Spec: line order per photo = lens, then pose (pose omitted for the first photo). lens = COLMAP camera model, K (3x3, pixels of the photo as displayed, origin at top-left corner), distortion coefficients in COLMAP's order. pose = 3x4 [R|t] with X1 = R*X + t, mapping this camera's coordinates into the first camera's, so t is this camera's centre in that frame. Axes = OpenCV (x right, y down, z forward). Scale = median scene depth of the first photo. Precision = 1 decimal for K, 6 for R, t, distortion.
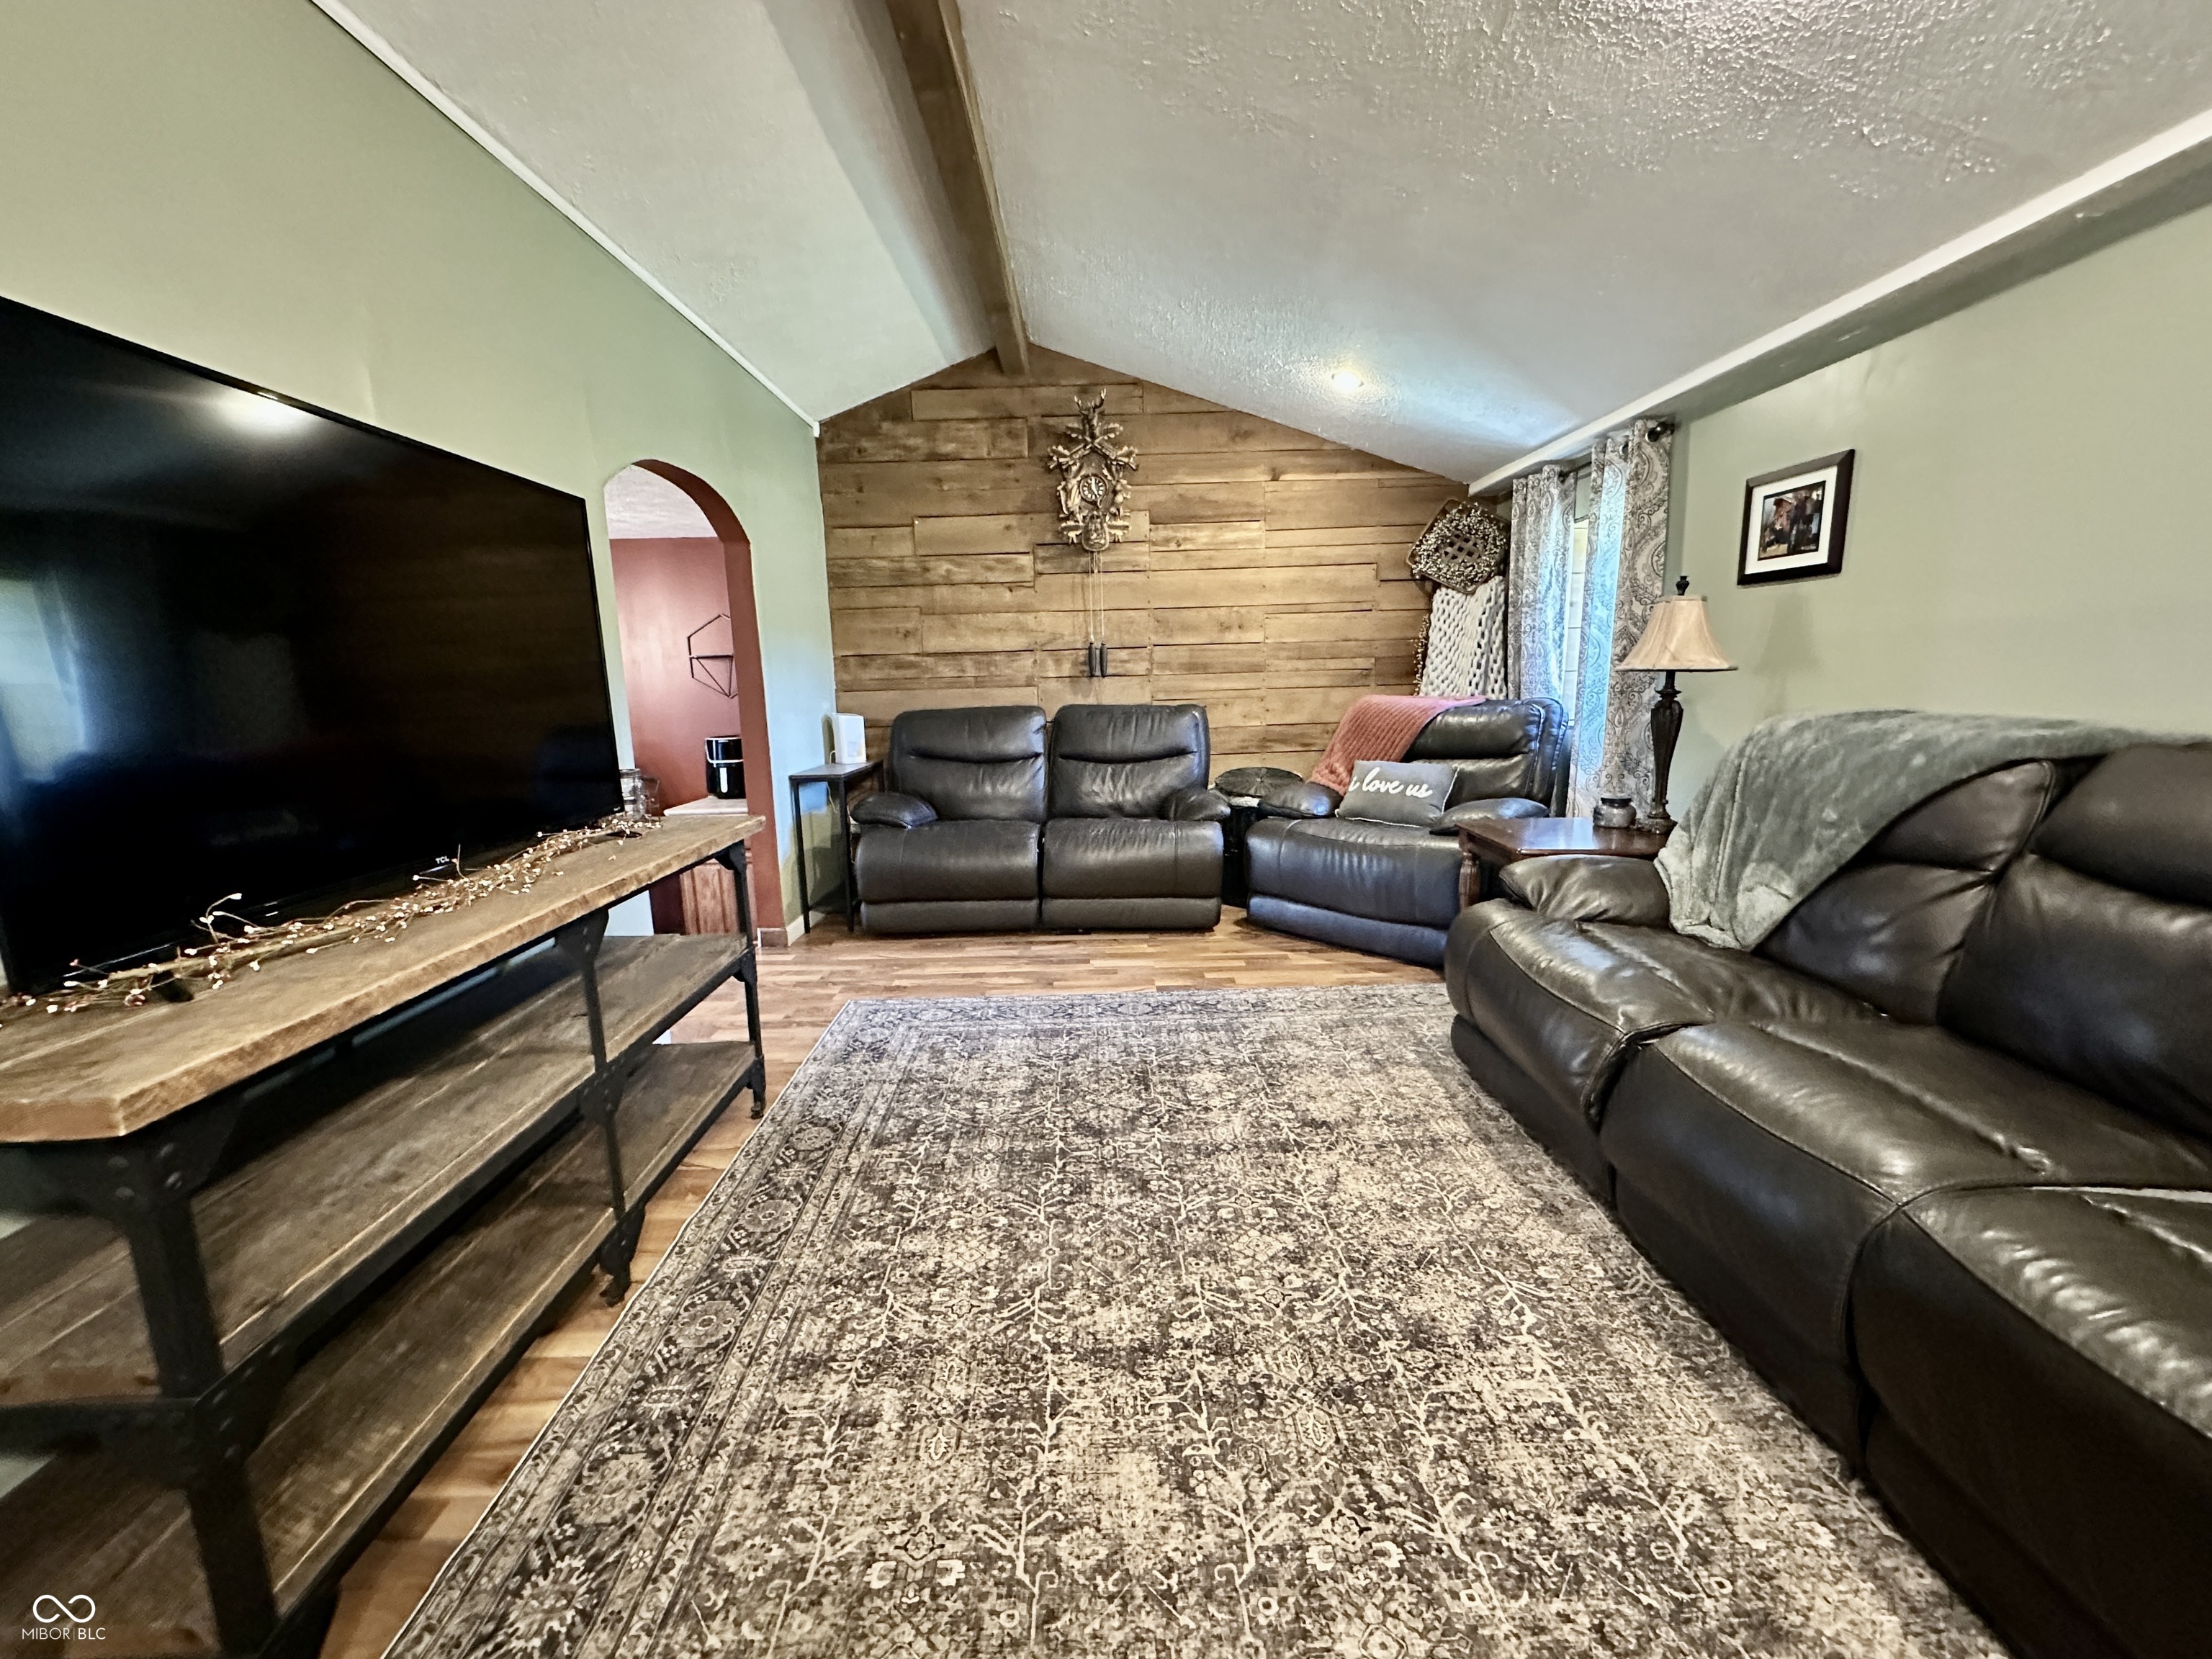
lens RADIAL K [[895.6, 0, 1106.0], [0, 895.6, 829.5], [0, 0, 1]] dist [-0.001296, 0.000378]
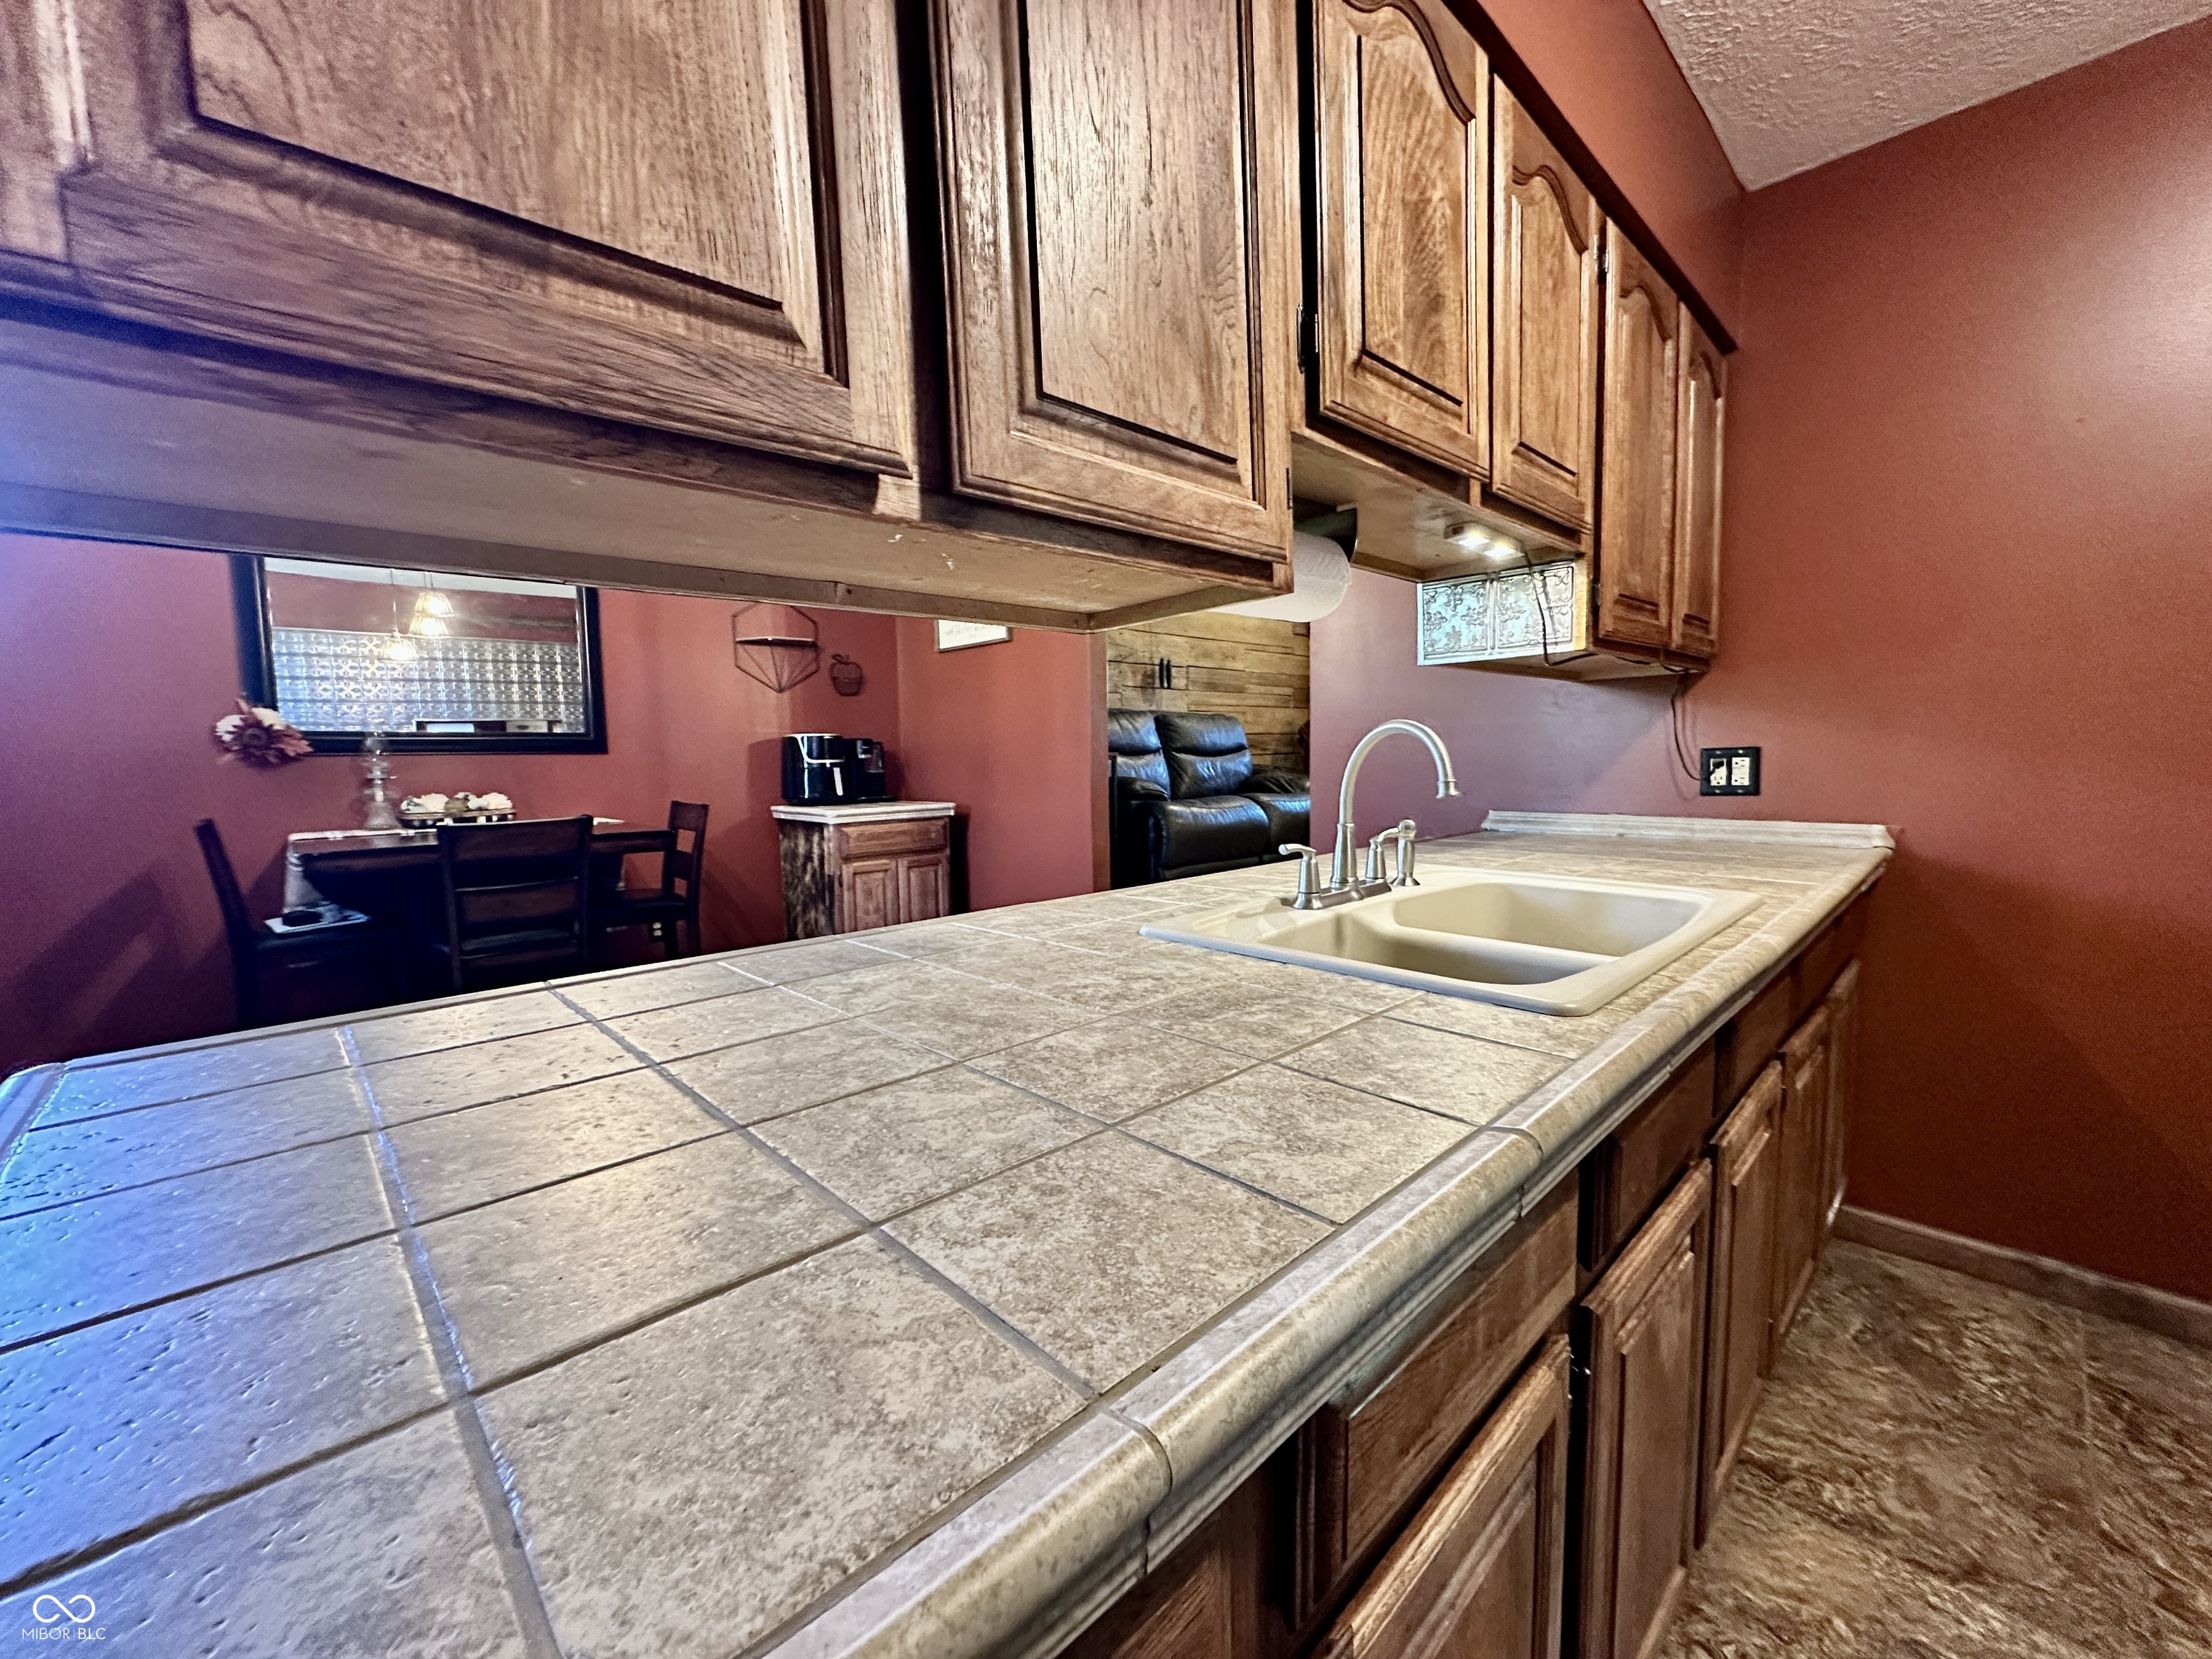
lens RADIAL K [[880.8, 0, 1106.0], [0, 880.8, 829.5], [0, 0, 1]] dist [-0.001463, 0.000446]
pose [[0.734563, -0.046712, 0.676930, -1.784671], [0.114067, 0.991931, -0.055329, 0.149082], [-0.668884, 0.117858, 0.733965, 0.432625]]
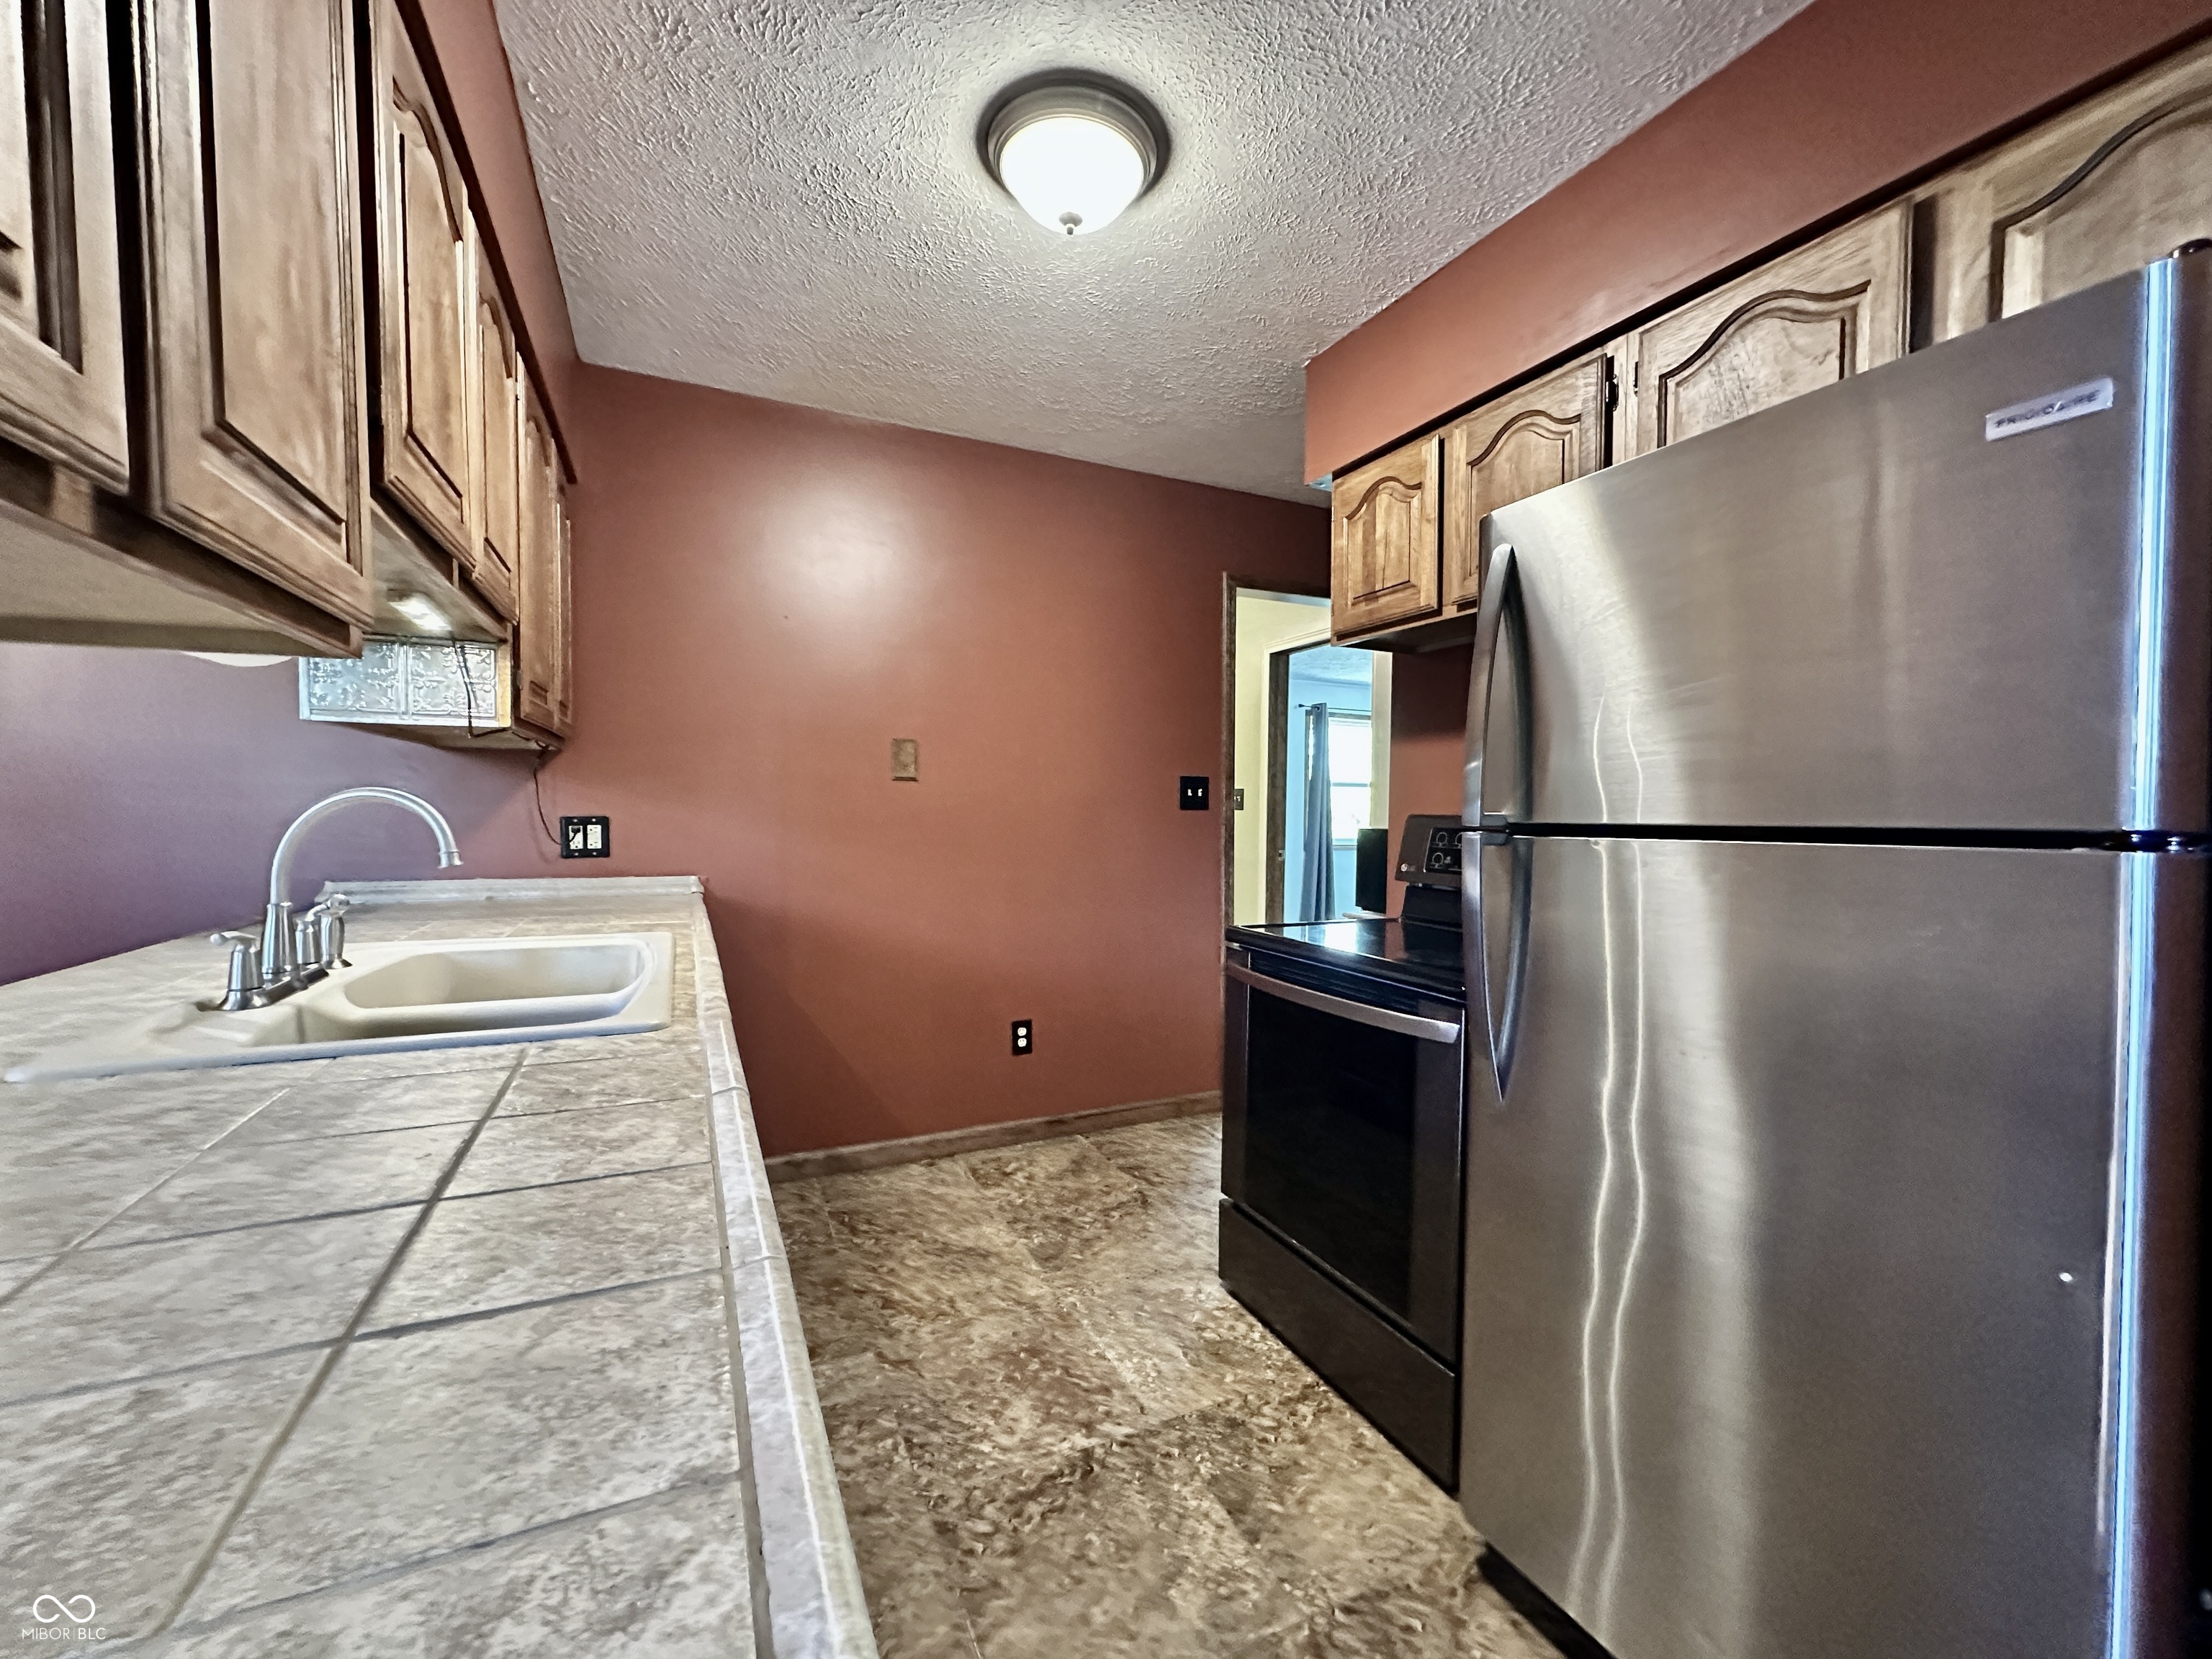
lens RADIAL K [[895.6, 0, 1106.0], [0, 895.6, 829.5], [0, 0, 1]] dist [-0.001296, 0.000378]
pose [[-0.417158, 0.000117, 0.908834, -1.944222], [0.151452, 0.986026, 0.069391, 0.123371], [-0.896126, 0.166592, -0.411346, 0.546034]]
